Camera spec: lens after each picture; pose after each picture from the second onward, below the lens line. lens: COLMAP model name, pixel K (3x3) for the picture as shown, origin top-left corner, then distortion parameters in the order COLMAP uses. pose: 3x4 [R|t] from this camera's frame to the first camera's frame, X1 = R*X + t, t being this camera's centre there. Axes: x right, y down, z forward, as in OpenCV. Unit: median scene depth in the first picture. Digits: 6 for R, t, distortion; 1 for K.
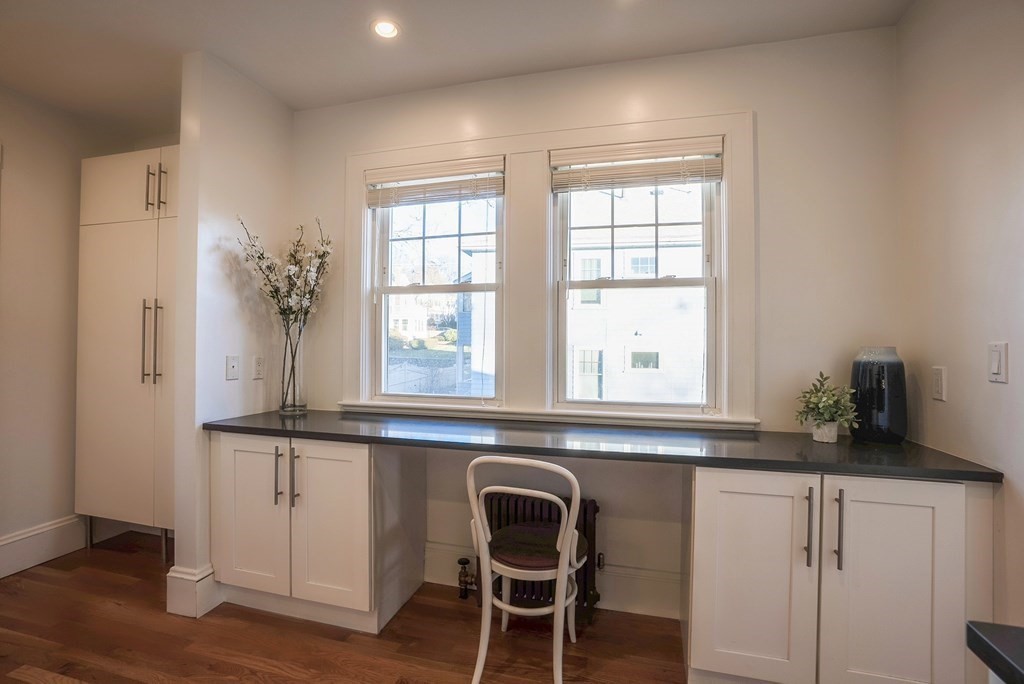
lens RADIAL K [[470.6, 0, 509.1], [0, 470.6, 338.4], [0, 0, 1]] dist [-0.060242, 0.023678]
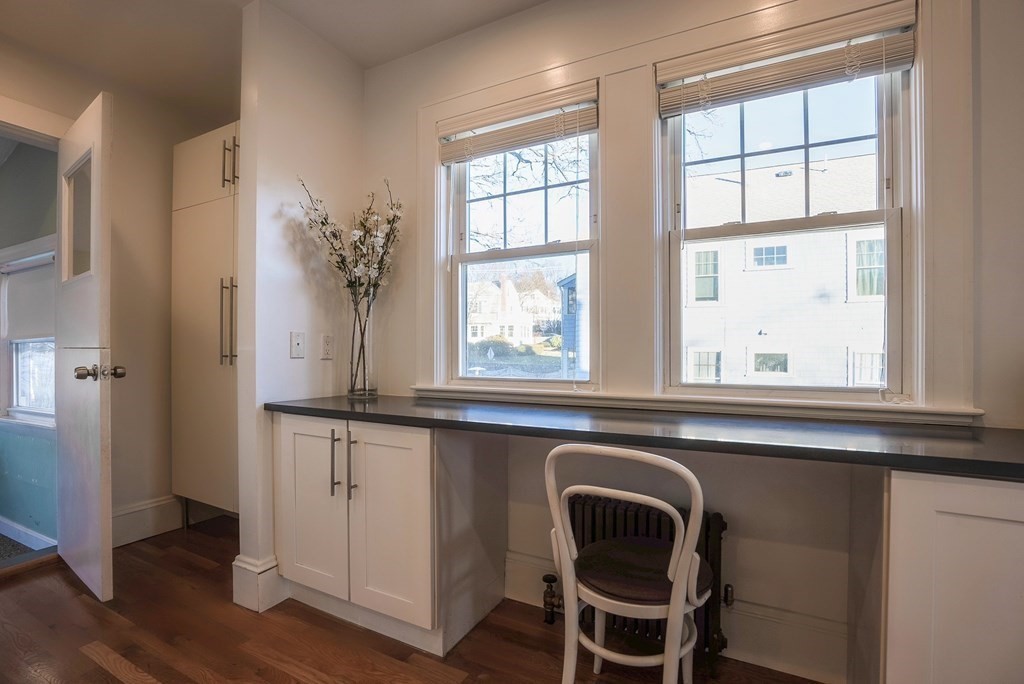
lens RADIAL K [[475.0, 0, 511.3], [0, 475.0, 352.5], [0, 0, 1]] dist [-0.063684, 0.024298]
pose [[0.975860, -0.004819, -0.218342, 0.018643], [0.008126, 0.999865, 0.014250, 0.068880], [0.218244, -0.015681, 0.975768, 0.185325]]
